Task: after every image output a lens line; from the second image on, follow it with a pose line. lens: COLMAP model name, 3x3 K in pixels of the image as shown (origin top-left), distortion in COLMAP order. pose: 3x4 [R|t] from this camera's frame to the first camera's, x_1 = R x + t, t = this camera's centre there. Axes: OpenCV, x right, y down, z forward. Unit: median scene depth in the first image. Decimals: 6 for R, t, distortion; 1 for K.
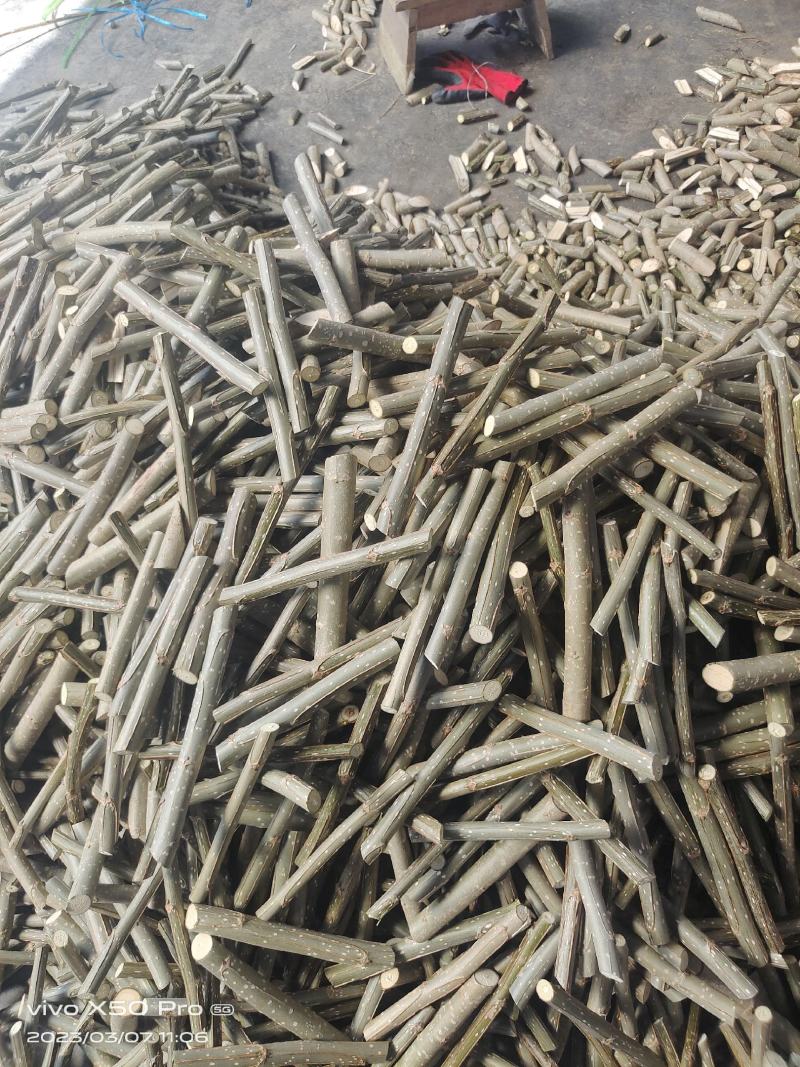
lens RADIAL K [[826.3, 0, 388.1], [0, 826.3, 533.6], [0, 0, 1]] dist [0.042268, -0.065731]
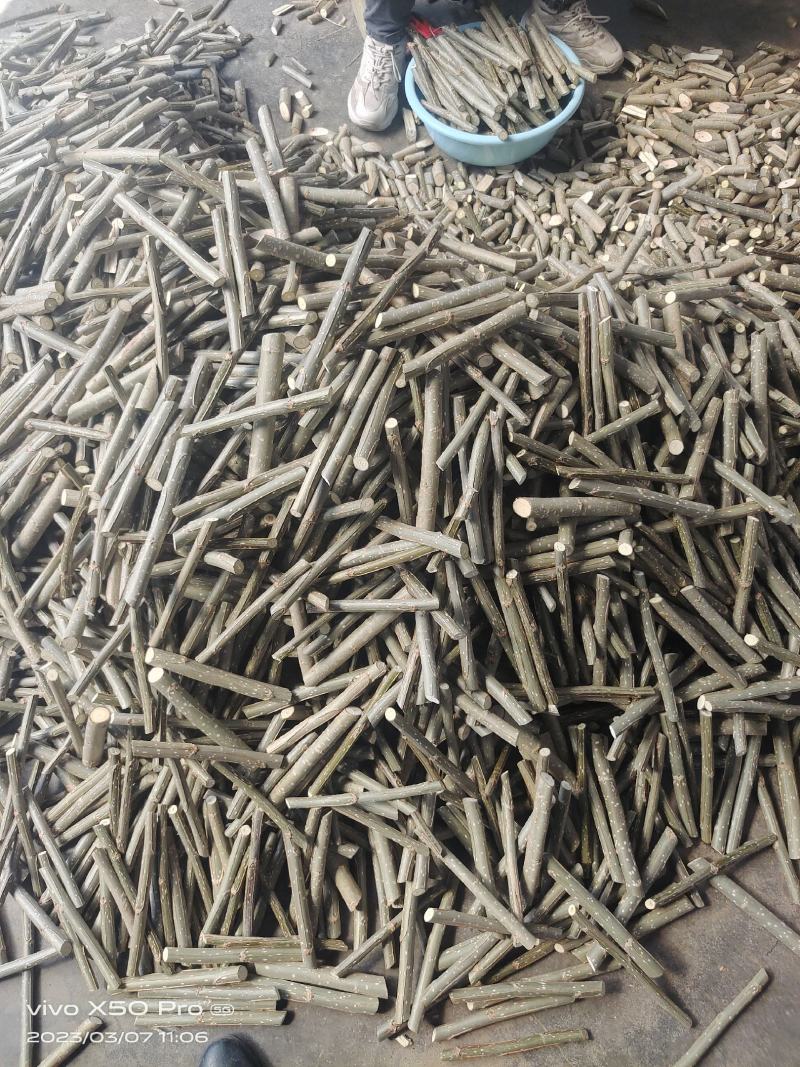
lens RADIAL K [[826.3, 0, 388.1], [0, 826.3, 533.6], [0, 0, 1]] dist [0.042268, -0.065731]
pose [[0.996493, 0.069457, 0.046655, 0.087478], [-0.072381, 0.995307, 0.064231, 0.128768], [-0.041975, -0.067383, 0.996844, -0.406662]]
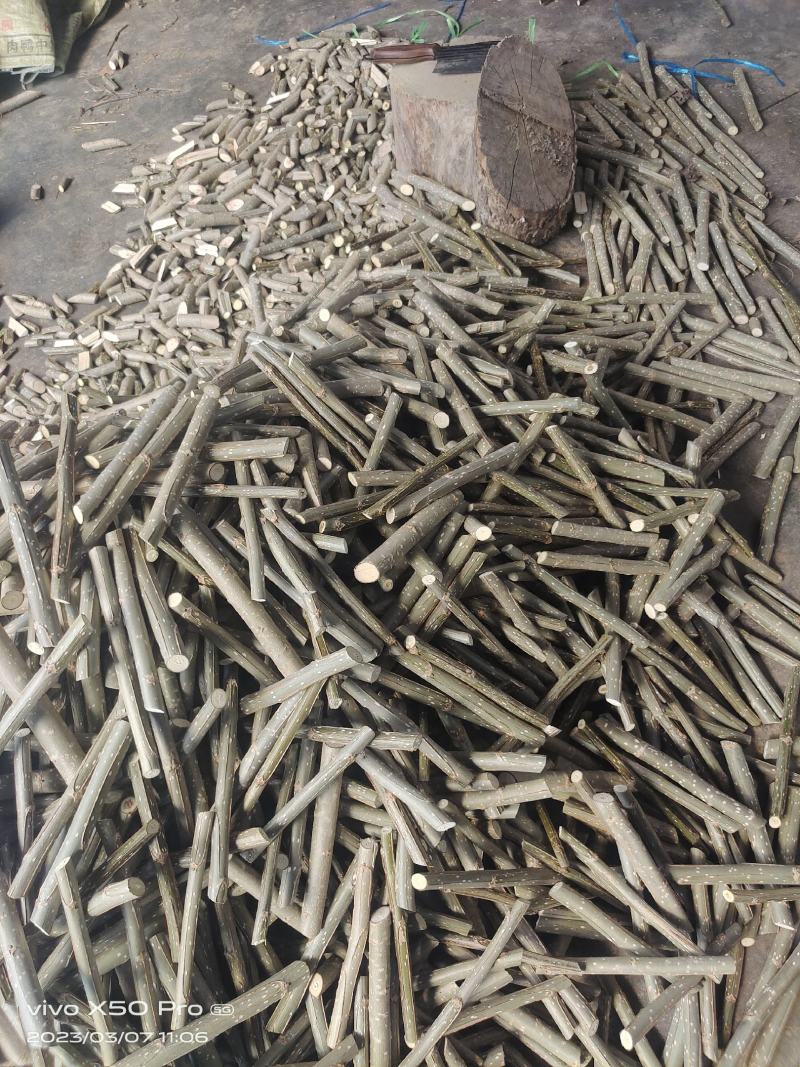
lens RADIAL K [[826.6, 0, 401.2], [0, 826.6, 522.4], [0, 0, 1]] dist [0.014746, -0.002614]
pose [[0.753584, -0.564106, 0.337485, 0.059979], [0.605708, 0.795352, -0.023077, 0.156357], [-0.255401, 0.221808, 0.941048, -0.162124]]
